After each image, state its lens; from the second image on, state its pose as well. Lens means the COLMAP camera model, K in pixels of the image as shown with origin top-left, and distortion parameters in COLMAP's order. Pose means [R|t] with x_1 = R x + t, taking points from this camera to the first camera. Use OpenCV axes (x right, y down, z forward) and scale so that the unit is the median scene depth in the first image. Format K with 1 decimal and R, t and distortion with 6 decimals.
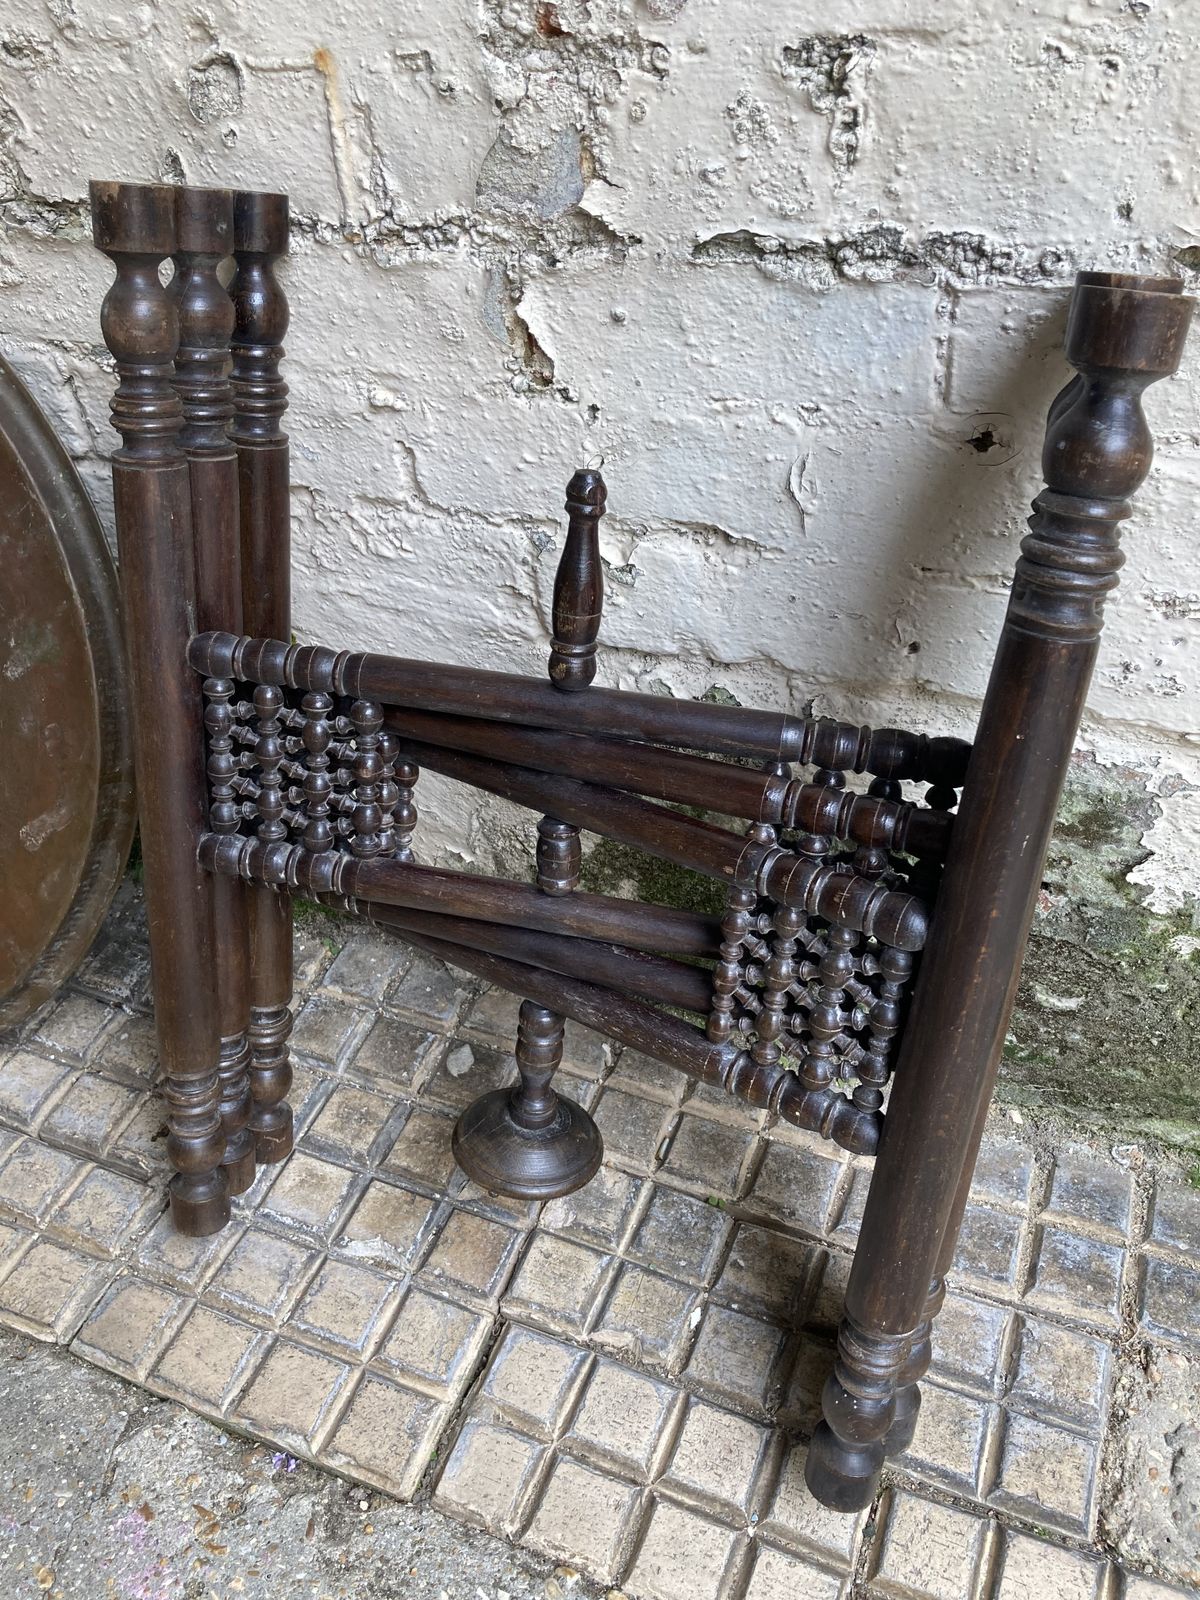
lens RADIAL K [[1318.5, 0, 584.9], [0, 1318.5, 805.0], [0, 0, 1]] dist [0.024196, -0.023983]
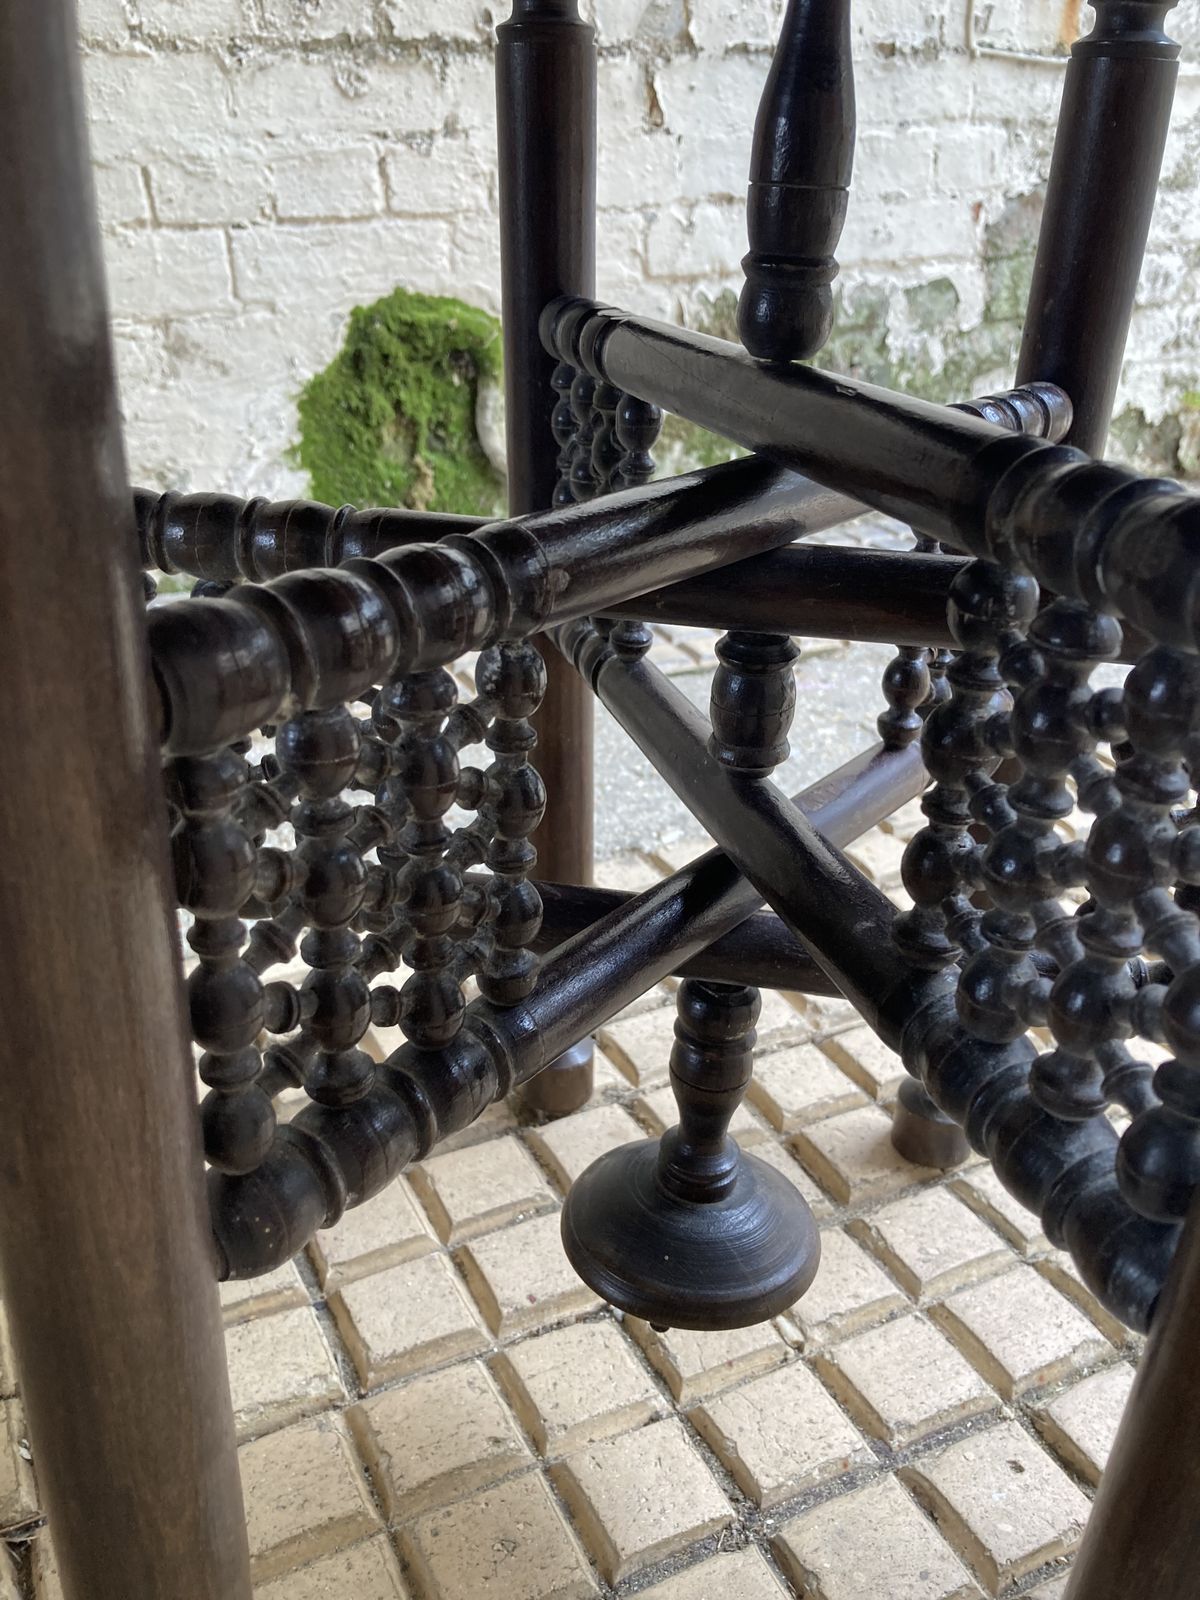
lens RADIAL K [[1318.5, 0, 578.8], [0, 1318.5, 809.7], [0, 0, 1]] dist [0.024196, -0.023983]
pose [[0.663577, -0.277517, 0.694730, -1.833499], [0.457619, 0.885220, -0.083489, 0.746294], [-0.591820, 0.373323, 0.714409, -0.033396]]
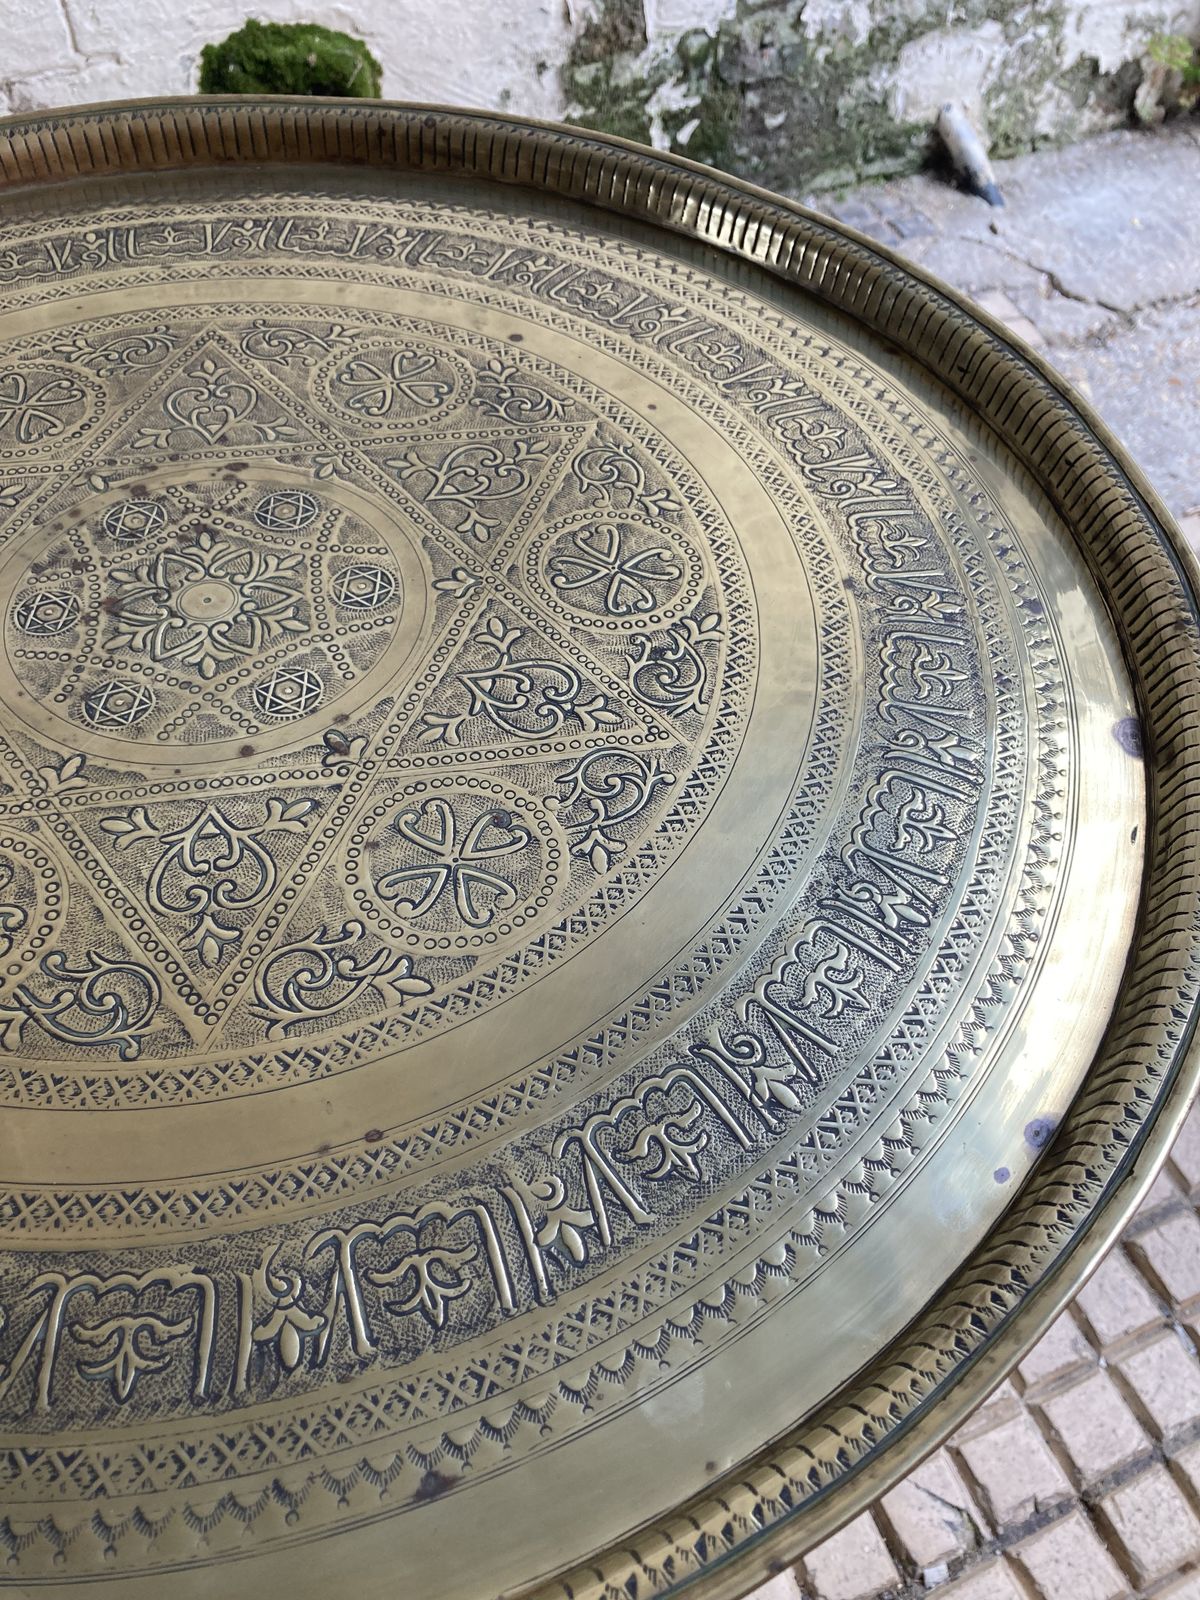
lens RADIAL K [[1318.5, 0, 591.5], [0, 1318.5, 809.1], [0, 0, 1]] dist [0.024196, -0.023983]
pose [[0.683207, -0.524459, 0.508105, -1.629793], [0.437032, 0.851116, 0.290868, 0.381963], [-0.585005, 0.023335, 0.810694, -0.526952]]
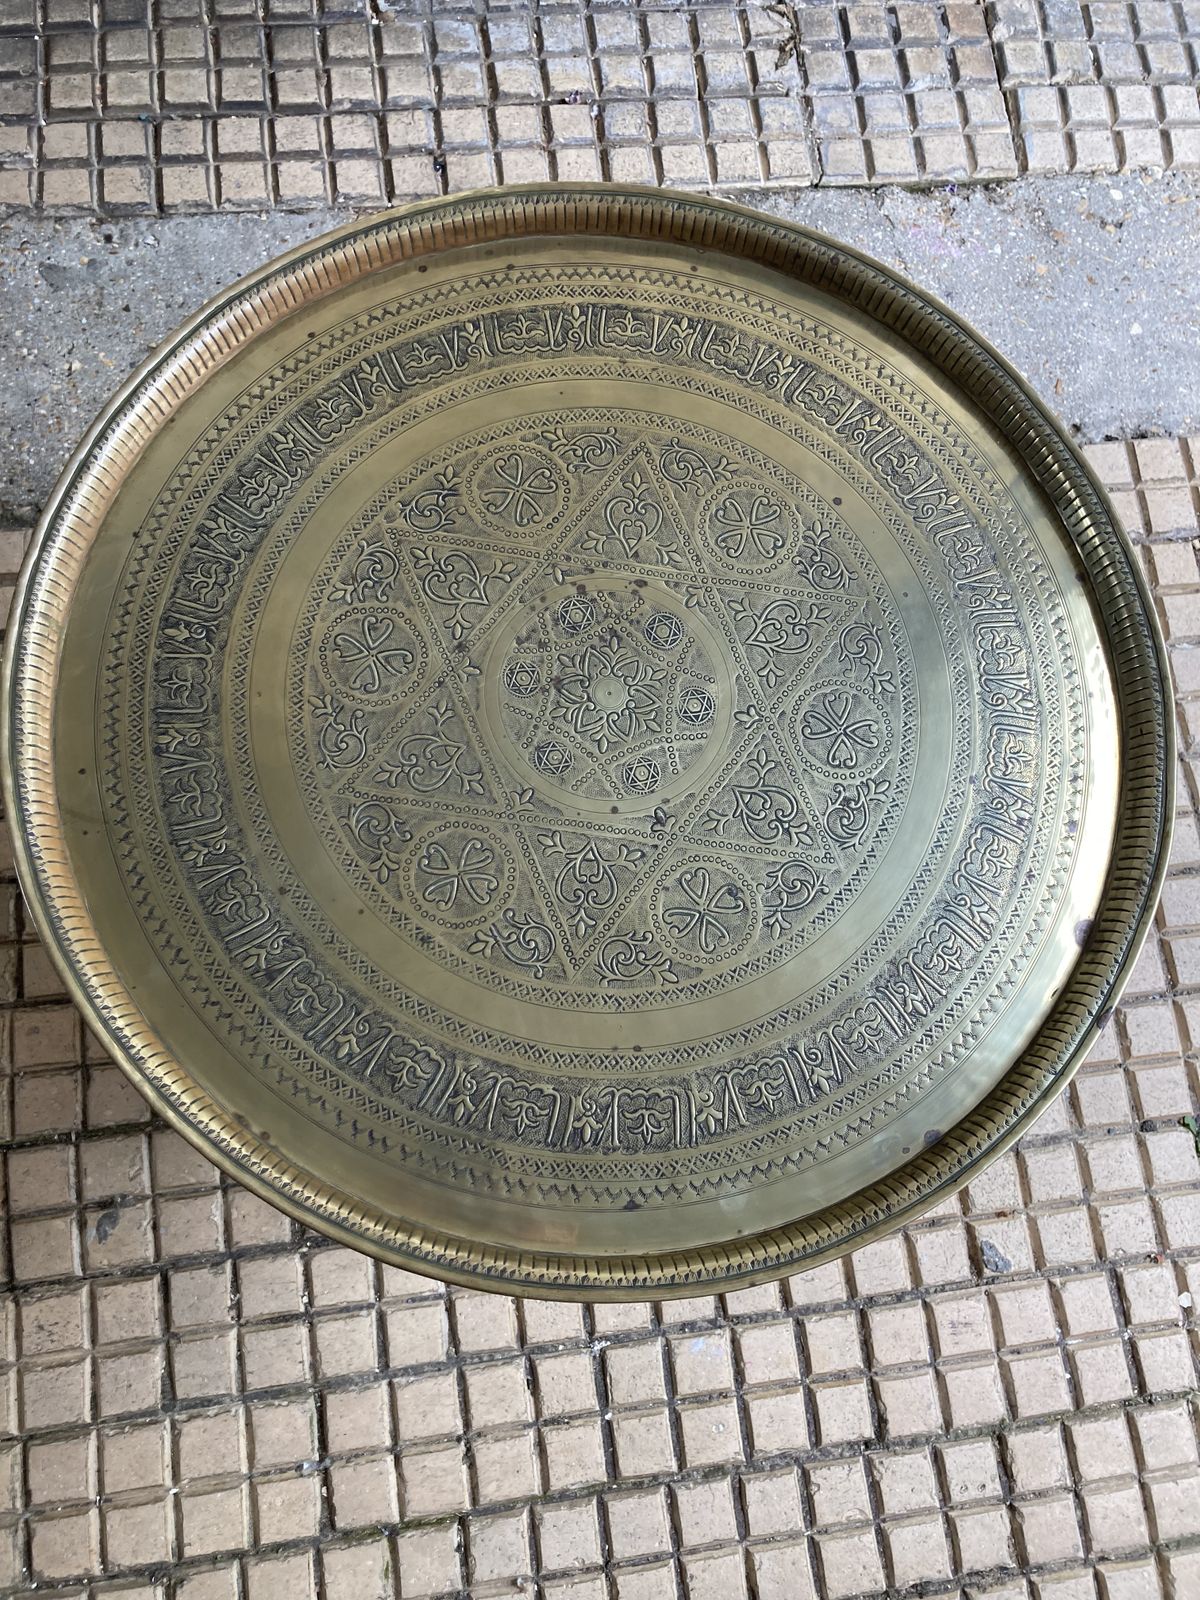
lens RADIAL K [[1318.5, 0, 605.8], [0, 1318.5, 795.1], [0, 0, 1]] dist [0.024196, -0.023983]
pose [[0.861690, -0.446938, 0.240285, -1.677818], [0.233925, 0.770085, 0.593505, -0.107918], [-0.450300, -0.455209, 0.768124, -0.753135]]
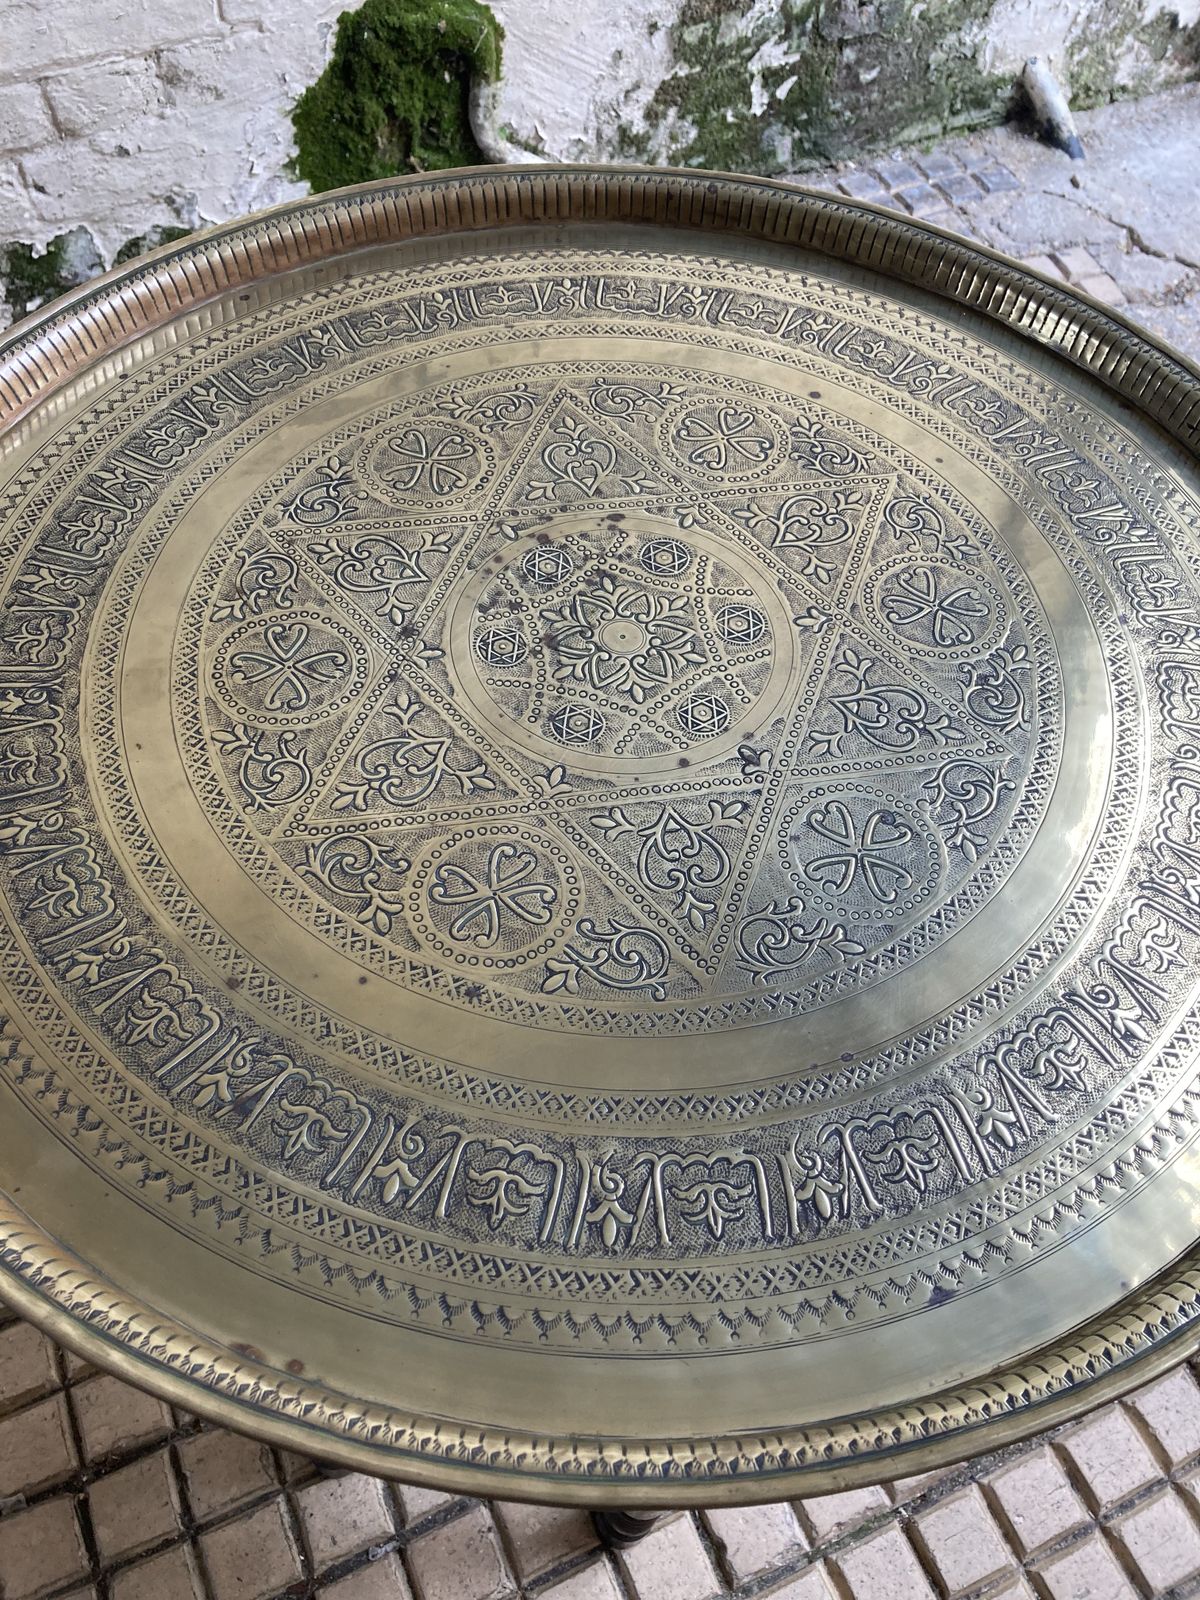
lens RADIAL K [[1318.5, 0, 599.8], [0, 1318.5, 805.9], [0, 0, 1]] dist [0.024196, -0.023983]
pose [[0.682317, -0.552766, 0.478429, -1.801283], [0.431193, 0.832774, 0.347218, 0.228332], [-0.590353, -0.030617, 0.806564, -0.543349]]
